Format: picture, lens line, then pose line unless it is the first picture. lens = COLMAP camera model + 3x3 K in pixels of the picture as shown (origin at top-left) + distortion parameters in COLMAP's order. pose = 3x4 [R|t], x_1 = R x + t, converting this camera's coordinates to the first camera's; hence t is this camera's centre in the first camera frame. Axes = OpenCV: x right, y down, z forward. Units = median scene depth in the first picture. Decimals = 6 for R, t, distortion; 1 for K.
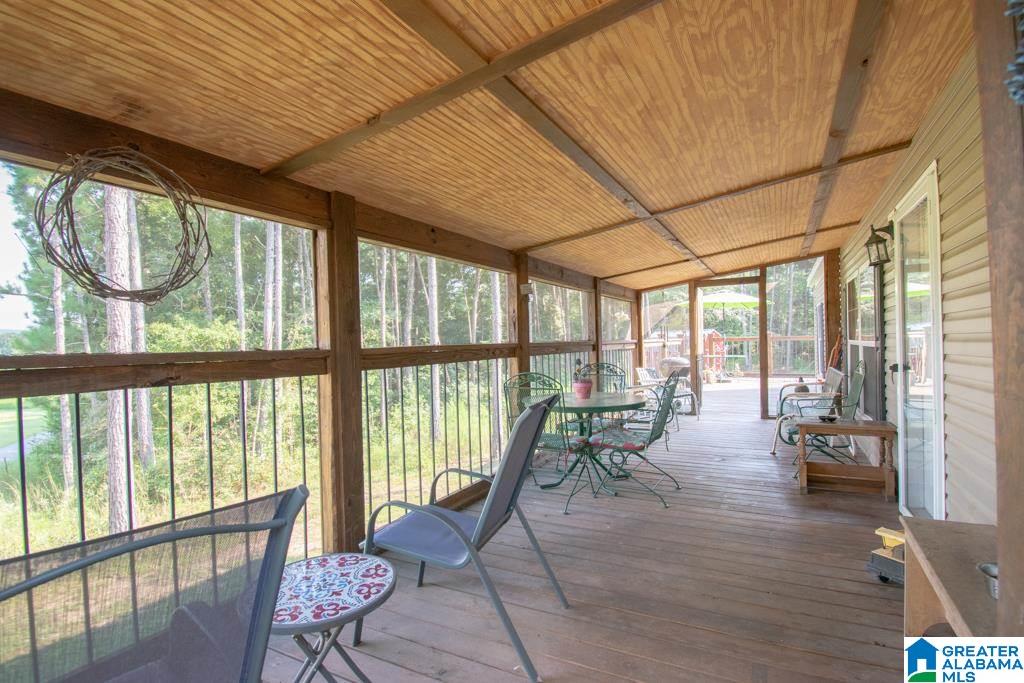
lens RADIAL K [[501.6, 0, 507.5], [0, 501.6, 344.2], [0, 0, 1]] dist [-0.005149, -0.000959]
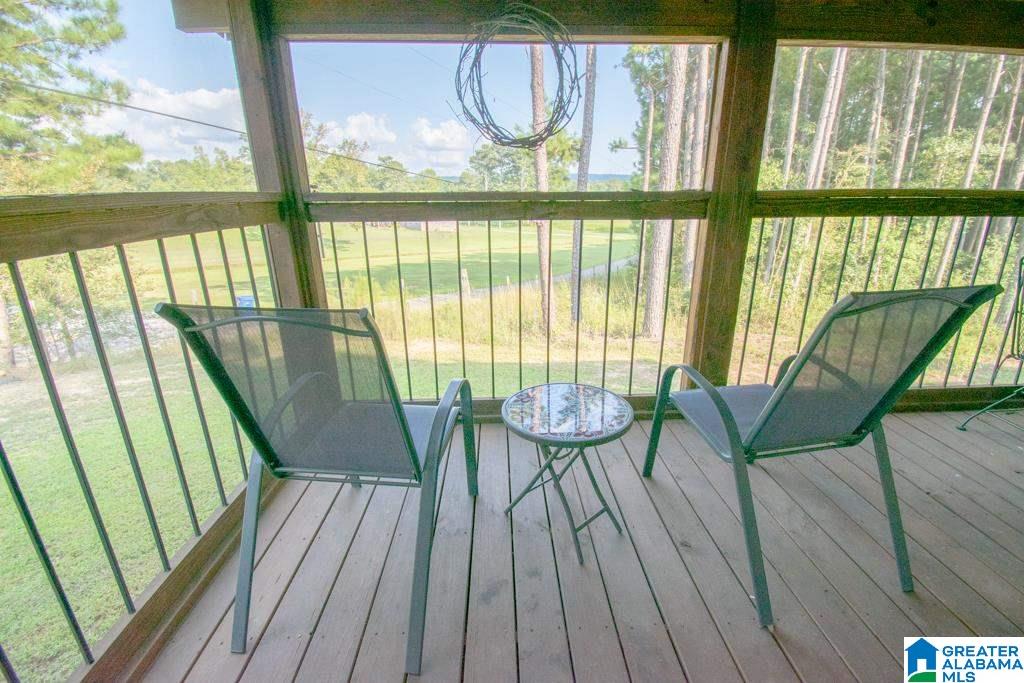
lens RADIAL K [[448.7, 0, 510.2], [0, 448.7, 348.1], [0, 0, 1]] dist [-0.010466, -0.004618]
pose [[0.503313, 0.297880, -0.811137, 0.201080], [-0.005136, 0.939718, 0.341913, 0.002540], [0.864089, -0.167923, 0.474502, 0.249701]]
